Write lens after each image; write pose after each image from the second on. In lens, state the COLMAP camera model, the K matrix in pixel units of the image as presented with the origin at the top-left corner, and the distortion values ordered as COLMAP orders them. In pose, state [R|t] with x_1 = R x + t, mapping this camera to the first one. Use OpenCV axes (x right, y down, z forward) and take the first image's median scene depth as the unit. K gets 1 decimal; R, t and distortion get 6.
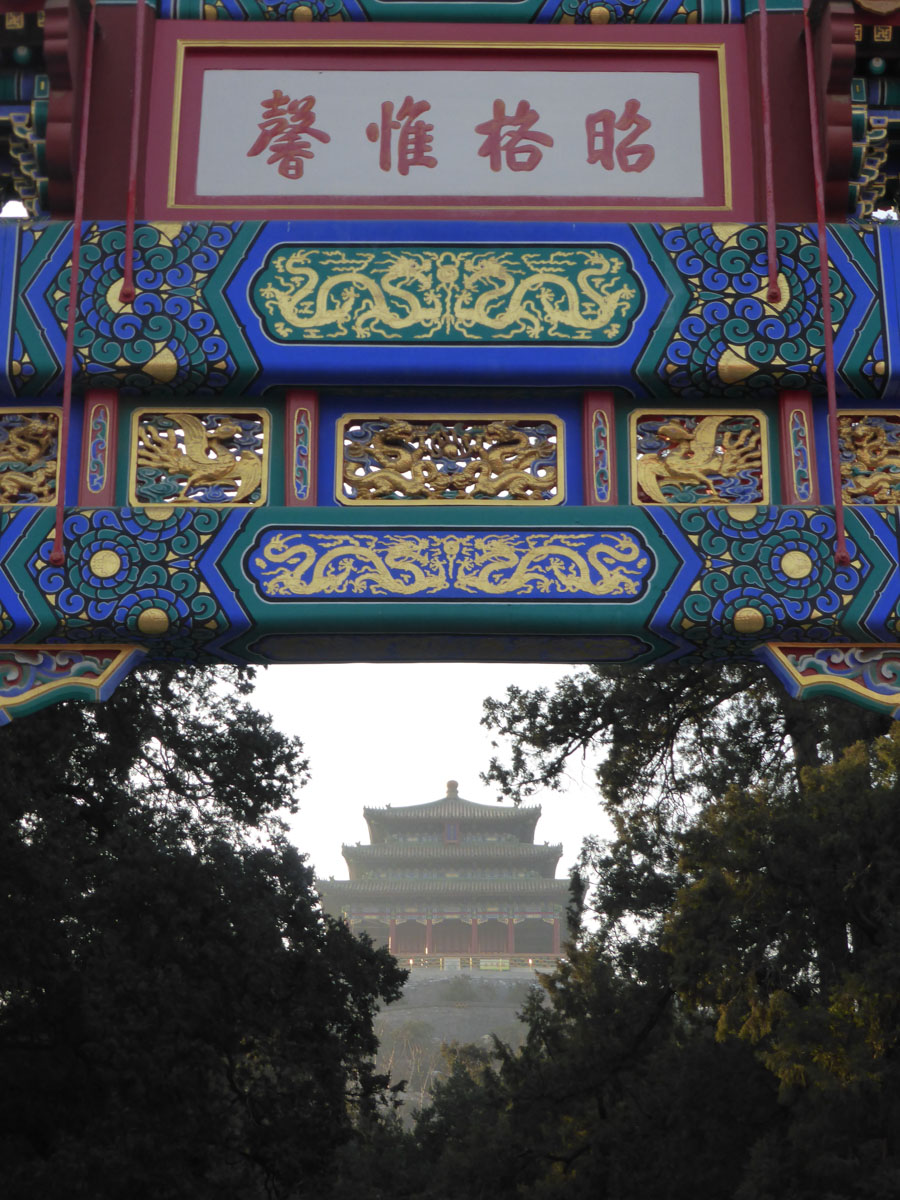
lens RADIAL K [[2463.8, 0, 482.4], [0, 2463.8, 615.5], [0, 0, 1]] dist [-0.034509, 0.000000]
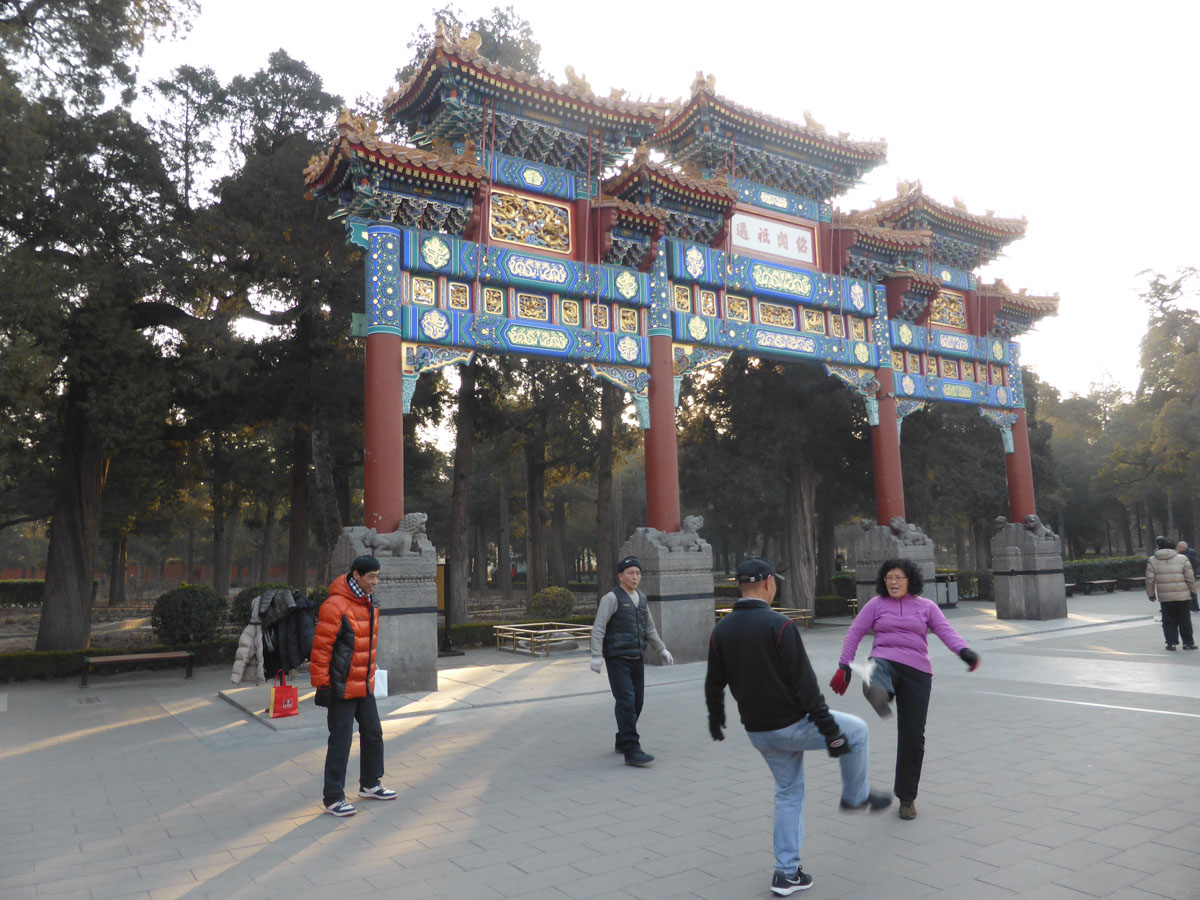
lens RADIAL K [[863.8, 0, 609.2], [0, 863.8, 454.5], [0, 0, 1]] dist [-0.052580, 0.021579]
pose [[0.841443, 0.039773, 0.538880, -1.134370], [-0.178667, 0.961672, 0.208005, -0.091103], [-0.509953, -0.271304, 0.816298, -0.250731]]
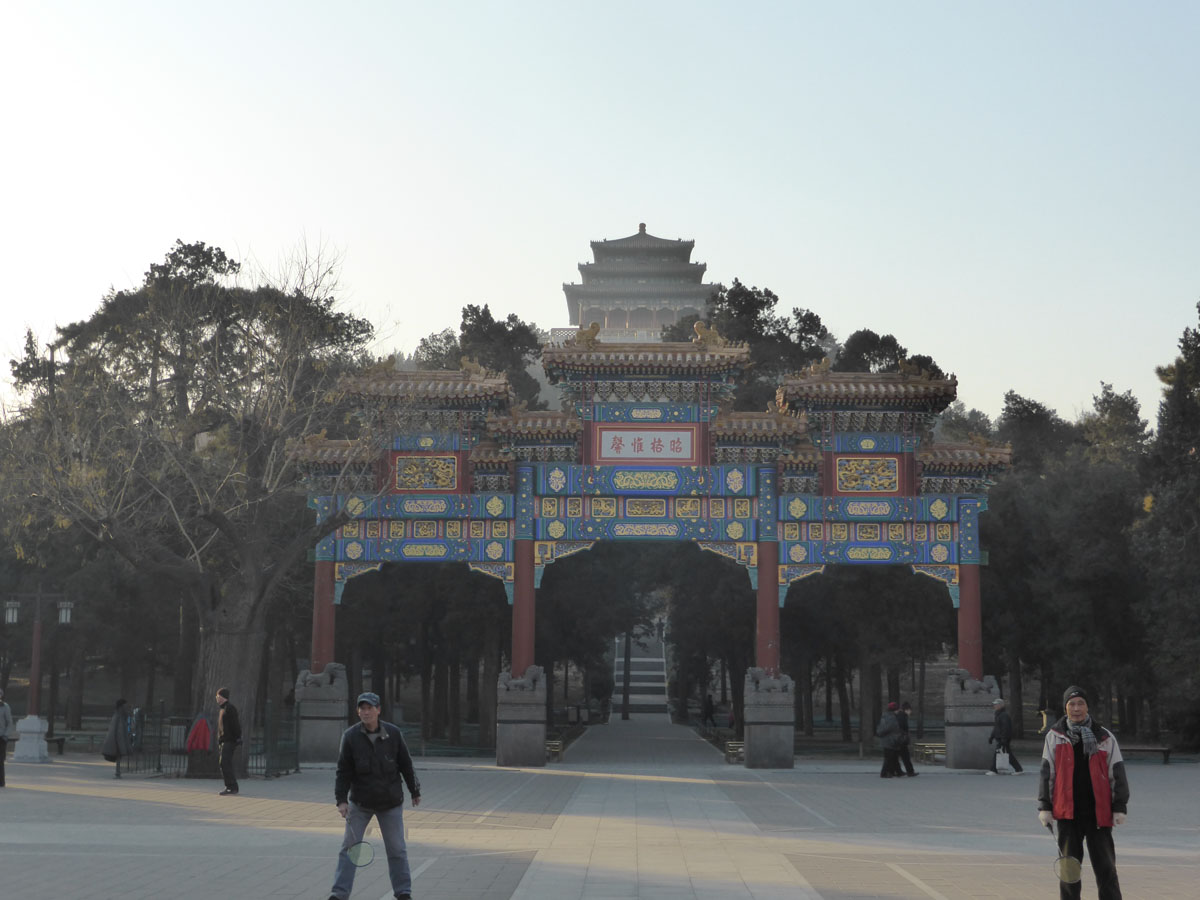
lens RADIAL K [[1619.5, 0, 603.6], [0, 1619.5, 452.8], [0, 0, 1]] dist [-0.075947, 0.000000]
pose [[0.999374, 0.008270, -0.034384, 0.017806], [0.000297, 0.970275, 0.242003, -1.110659], [0.035363, -0.241862, 0.969666, -2.694762]]
